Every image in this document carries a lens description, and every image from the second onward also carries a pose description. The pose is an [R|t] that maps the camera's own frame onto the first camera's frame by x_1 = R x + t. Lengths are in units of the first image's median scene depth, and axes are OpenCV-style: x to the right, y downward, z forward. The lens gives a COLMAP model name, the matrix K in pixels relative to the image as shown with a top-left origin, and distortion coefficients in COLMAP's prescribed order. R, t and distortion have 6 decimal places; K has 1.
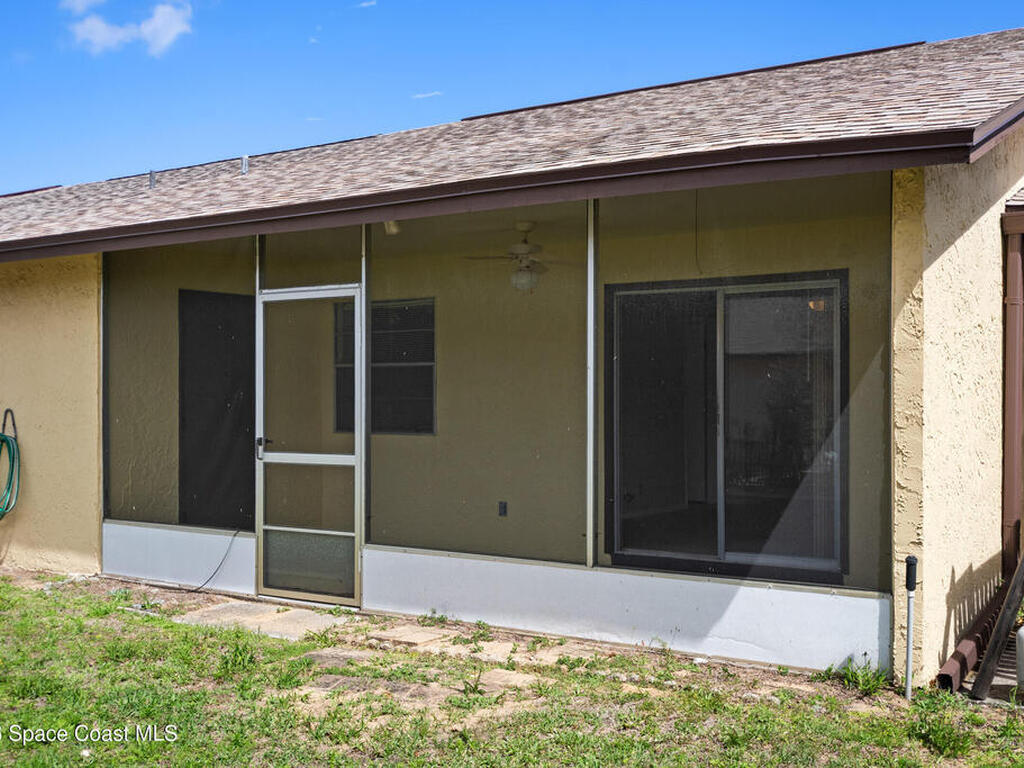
lens RADIAL K [[1111.0, 0, 511.4], [0, 1111.0, 385.3], [0, 0, 1]] dist [0.008204, 0.000000]
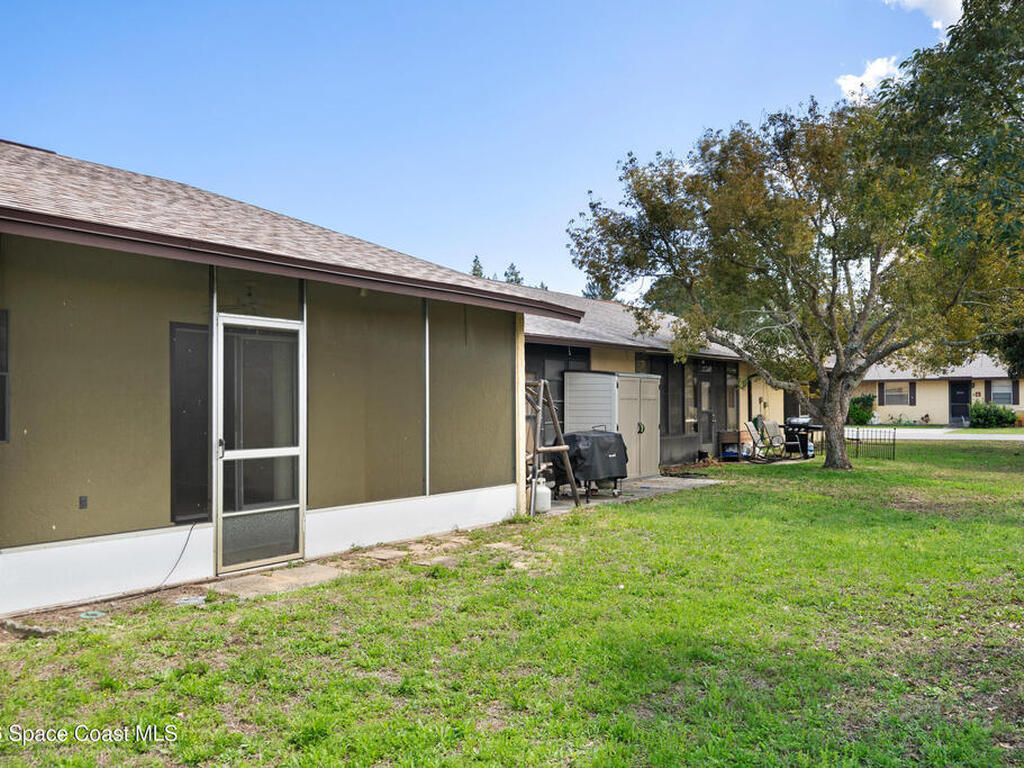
lens RADIAL K [[829.4, 0, 511.4], [0, 829.4, 387.0], [0, 0, 1]] dist [-0.009163, -0.004646]
pose [[0.066285, 0.022281, 0.997552, -1.083284], [-0.003599, 0.999749, -0.022091, 0.010382], [-0.997794, -0.002125, 0.066349, 0.640265]]
